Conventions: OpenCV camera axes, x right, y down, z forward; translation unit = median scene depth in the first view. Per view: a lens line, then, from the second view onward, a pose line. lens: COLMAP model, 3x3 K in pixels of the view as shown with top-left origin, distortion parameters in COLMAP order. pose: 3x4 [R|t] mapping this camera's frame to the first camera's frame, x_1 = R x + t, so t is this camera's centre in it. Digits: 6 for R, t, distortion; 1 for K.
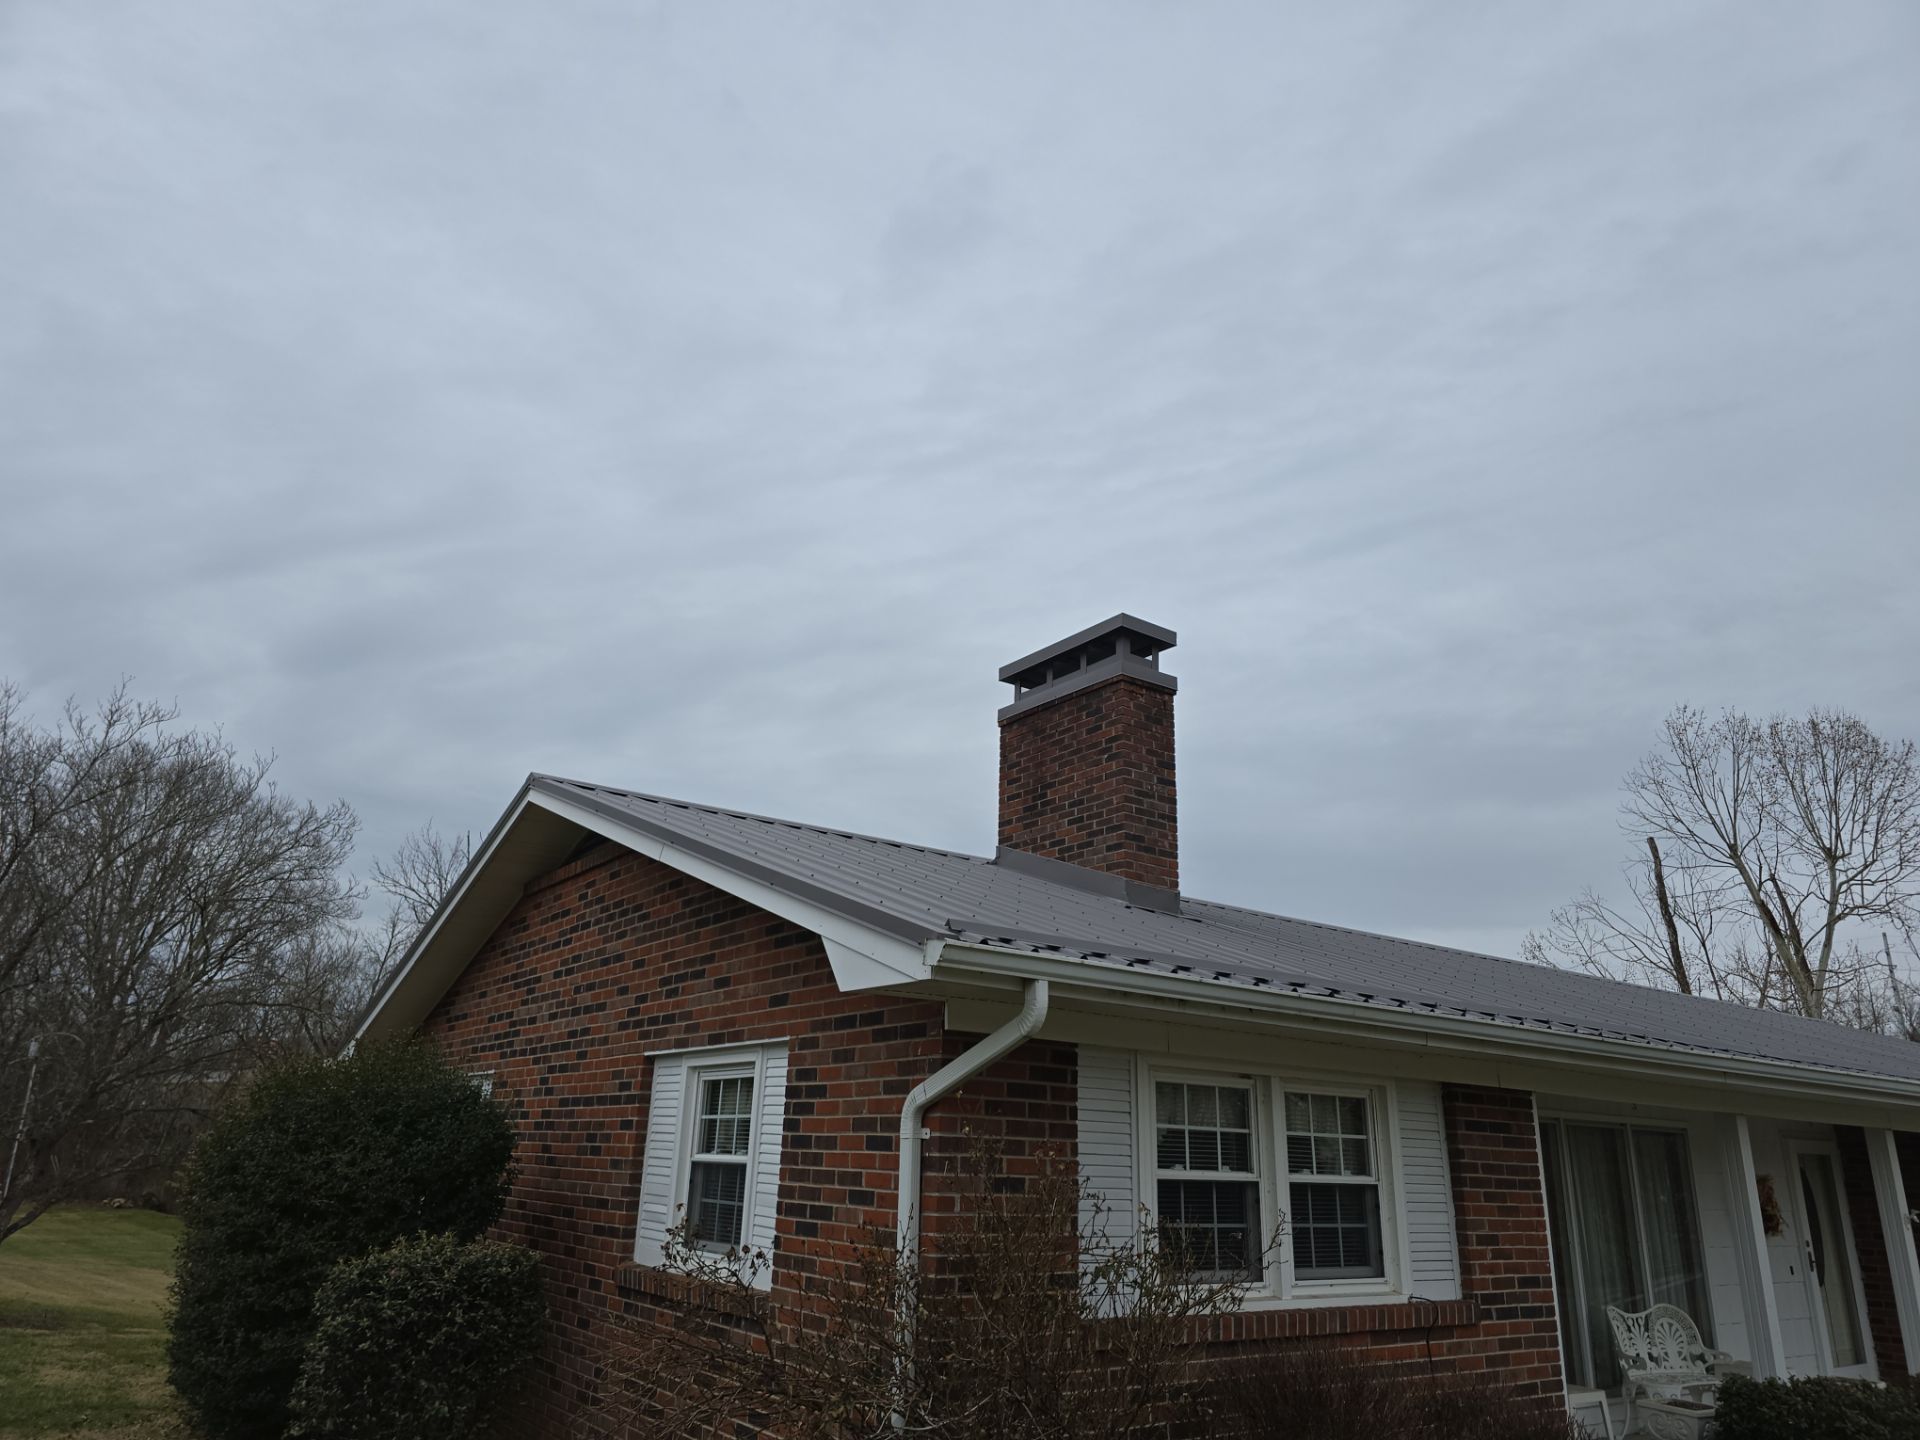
lens RADIAL K [[1291.9, 0, 946.5], [0, 1291.9, 729.1], [0, 0, 1]] dist [0.099428, -0.122798]
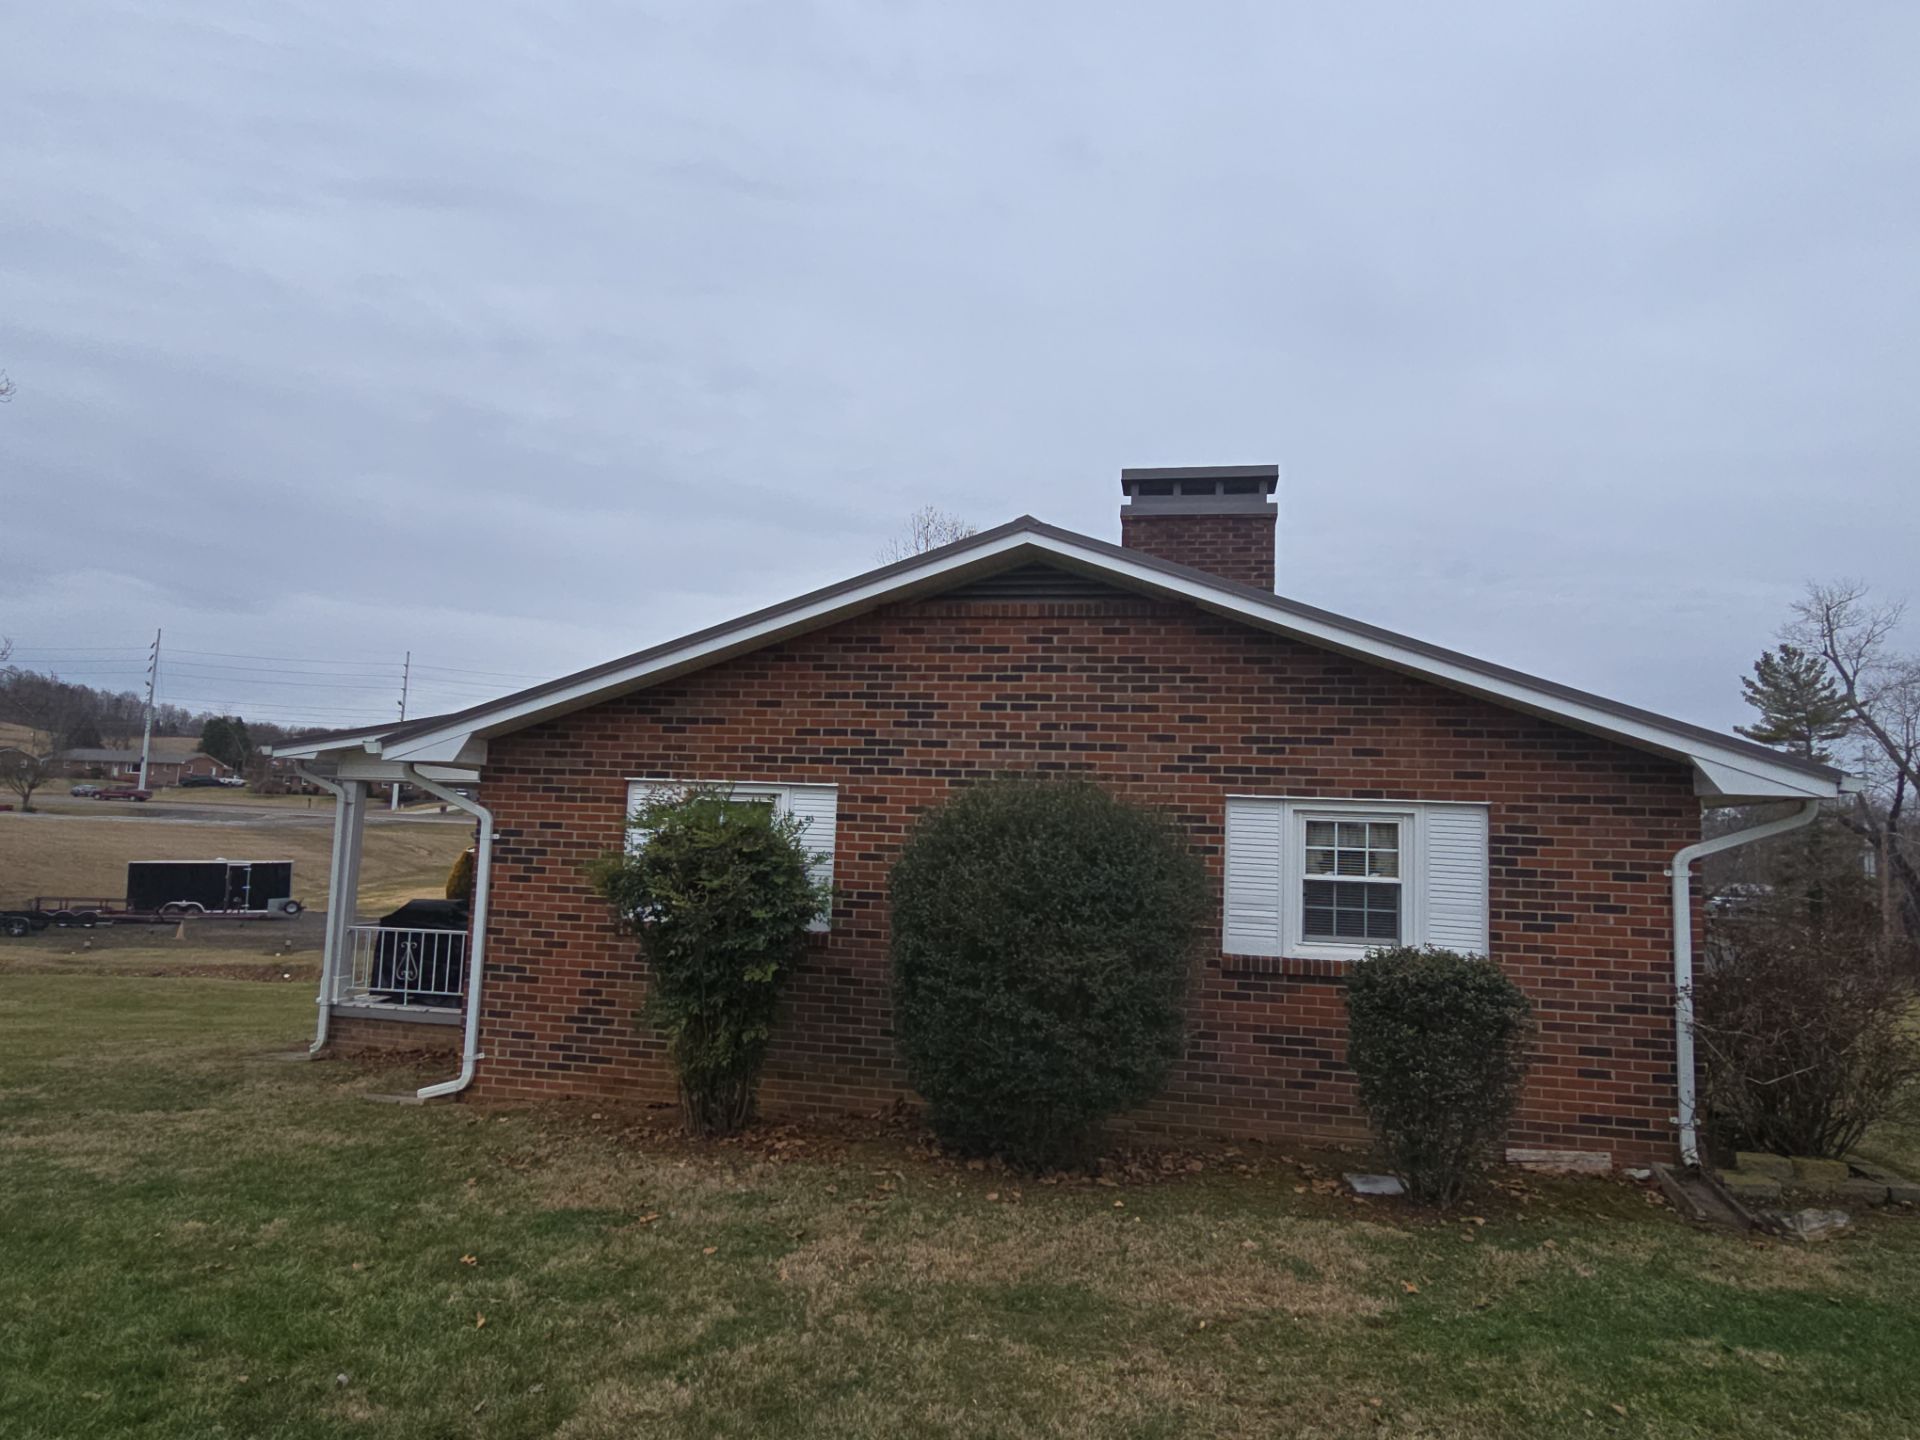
lens RADIAL K [[1151.4, 0, 959.1], [0, 1151.4, 751.0], [0, 0, 1]] dist [-0.003388, 0.001151]
pose [[0.725793, 0.052735, 0.685888, -1.014942], [-0.228204, 0.959054, 0.167744, 0.076101], [-0.648958, -0.278270, 0.708109, 0.364382]]
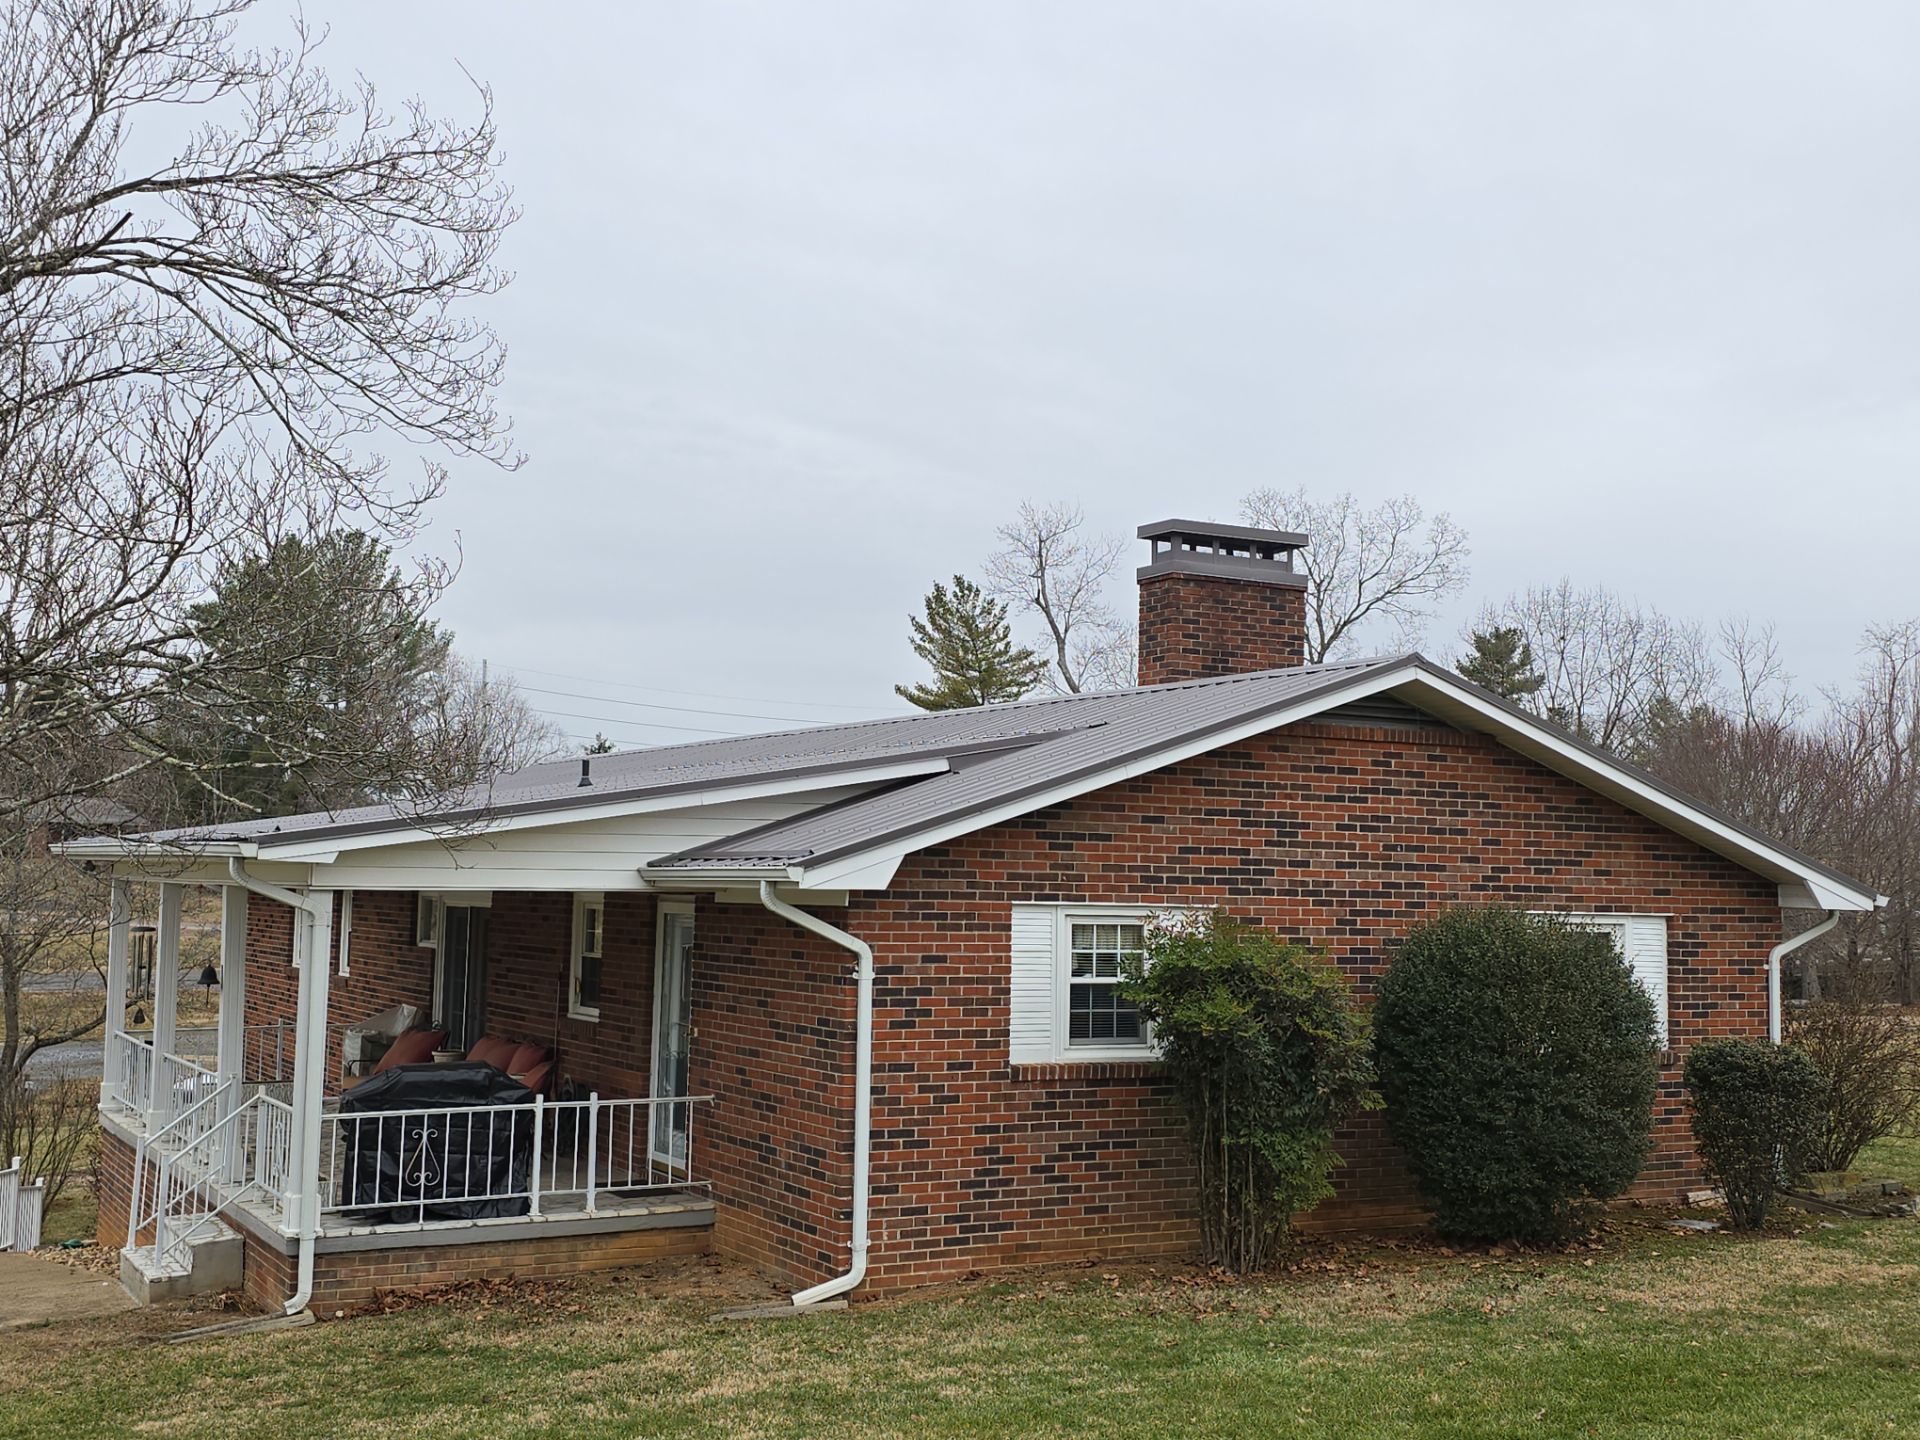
lens RADIAL K [[2180.7, 0, 960.0], [0, 2180.7, 720.0], [0, 0, 1]] dist [0.158754, -0.544821]
pose [[0.093506, 0.047330, 0.994493, -2.266407], [-0.324288, 0.945847, -0.014524, 0.247990], [-0.941326, -0.321144, 0.103791, 1.208340]]
